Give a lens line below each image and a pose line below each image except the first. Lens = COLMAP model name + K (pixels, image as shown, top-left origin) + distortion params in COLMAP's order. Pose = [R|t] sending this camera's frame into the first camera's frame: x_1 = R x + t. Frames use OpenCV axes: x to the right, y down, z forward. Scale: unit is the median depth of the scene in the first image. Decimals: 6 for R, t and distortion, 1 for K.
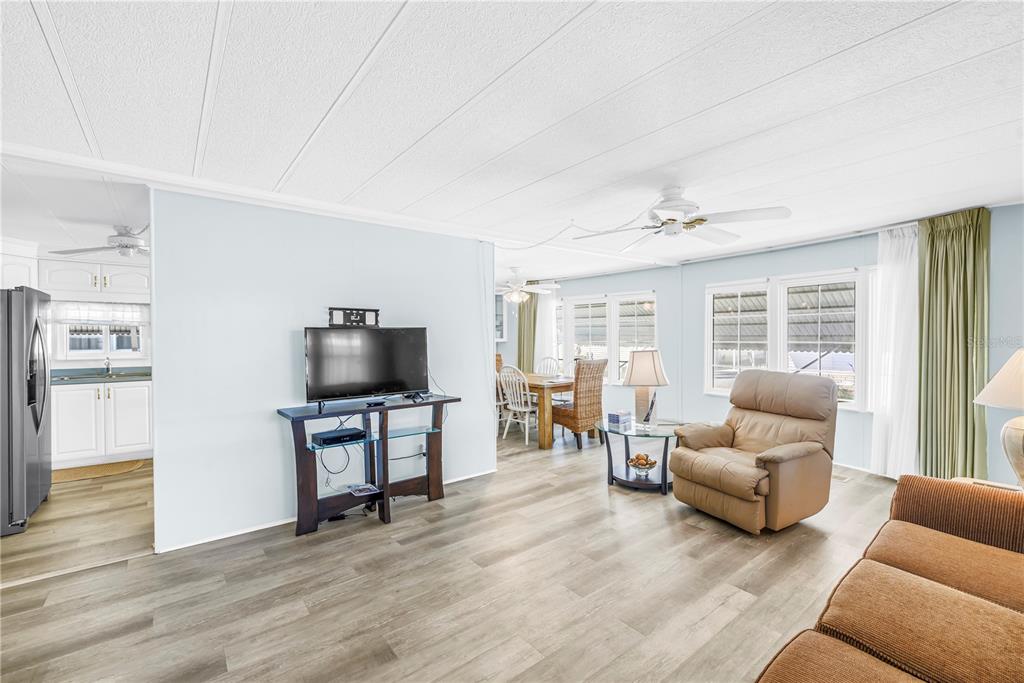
lens RADIAL K [[438.0, 0, 511.3], [0, 438.0, 336.5], [0, 0, 1]] dist [-0.000583, -0.000124]
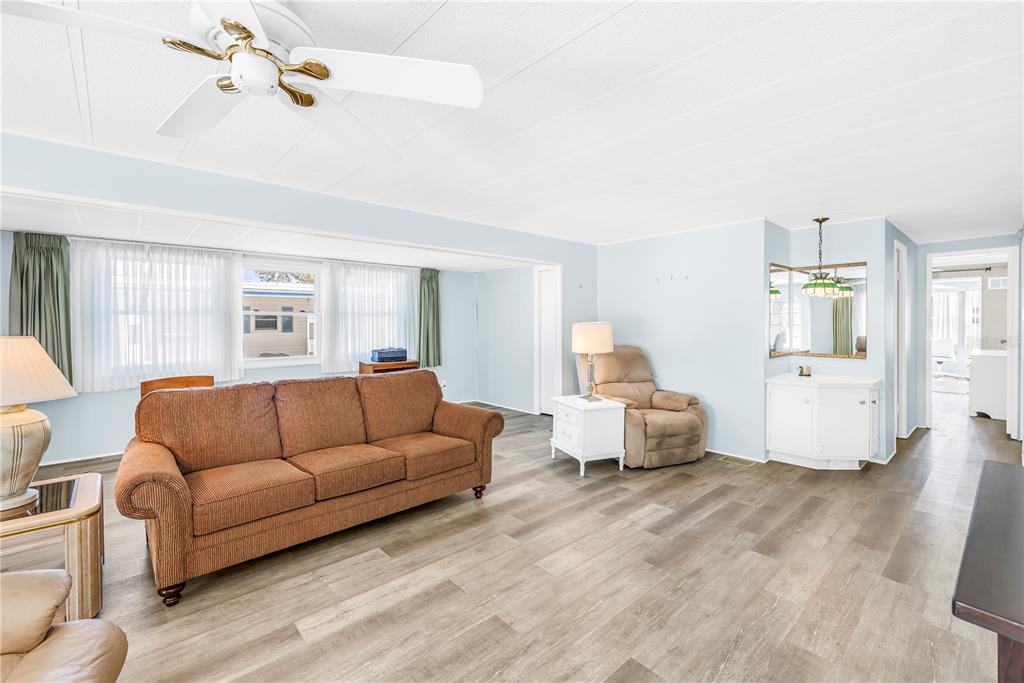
lens RADIAL K [[447.9, 0, 514.3], [0, 447.9, 322.1], [0, 0, 1]] dist [-0.003017, -0.000389]
pose [[-0.997295, 0.005308, -0.073306, 0.175178], [0.005190, 0.999985, 0.001801, -0.001052], [0.073315, 0.001416, -0.997308, 1.770578]]
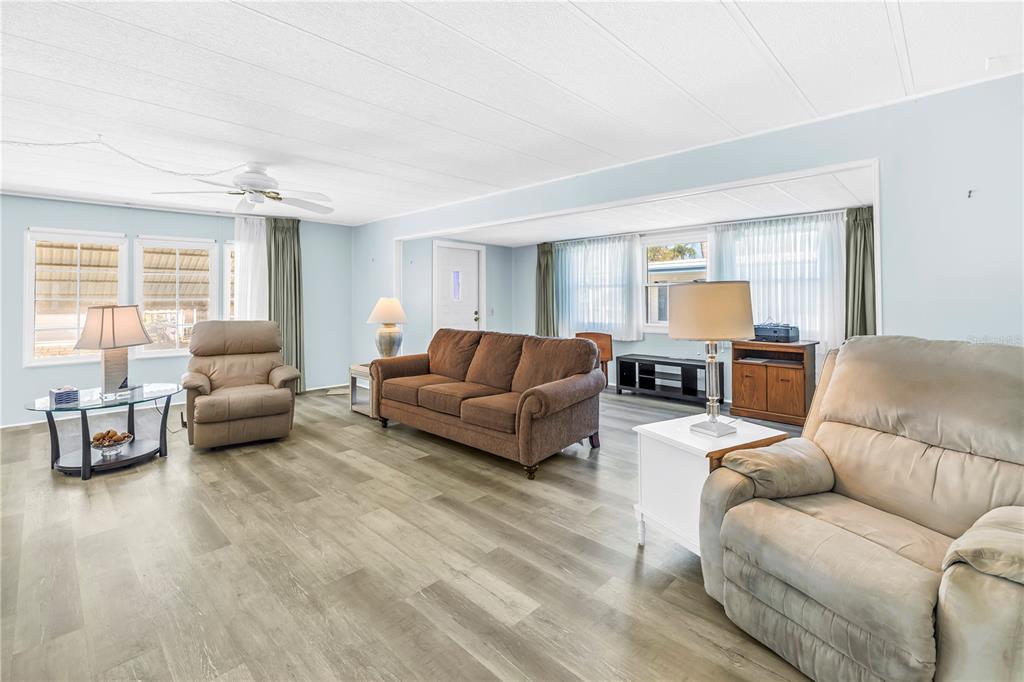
lens RADIAL K [[454.4, 0, 512.0], [0, 454.4, 296.4], [0, 0, 1]] dist [-0.001911, -0.000778]
pose [[-0.133028, 0.011125, 0.991050, -1.108886], [0.004203, 0.999934, -0.010660, 0.041449], [-0.991103, 0.002747, -0.133066, 0.585928]]
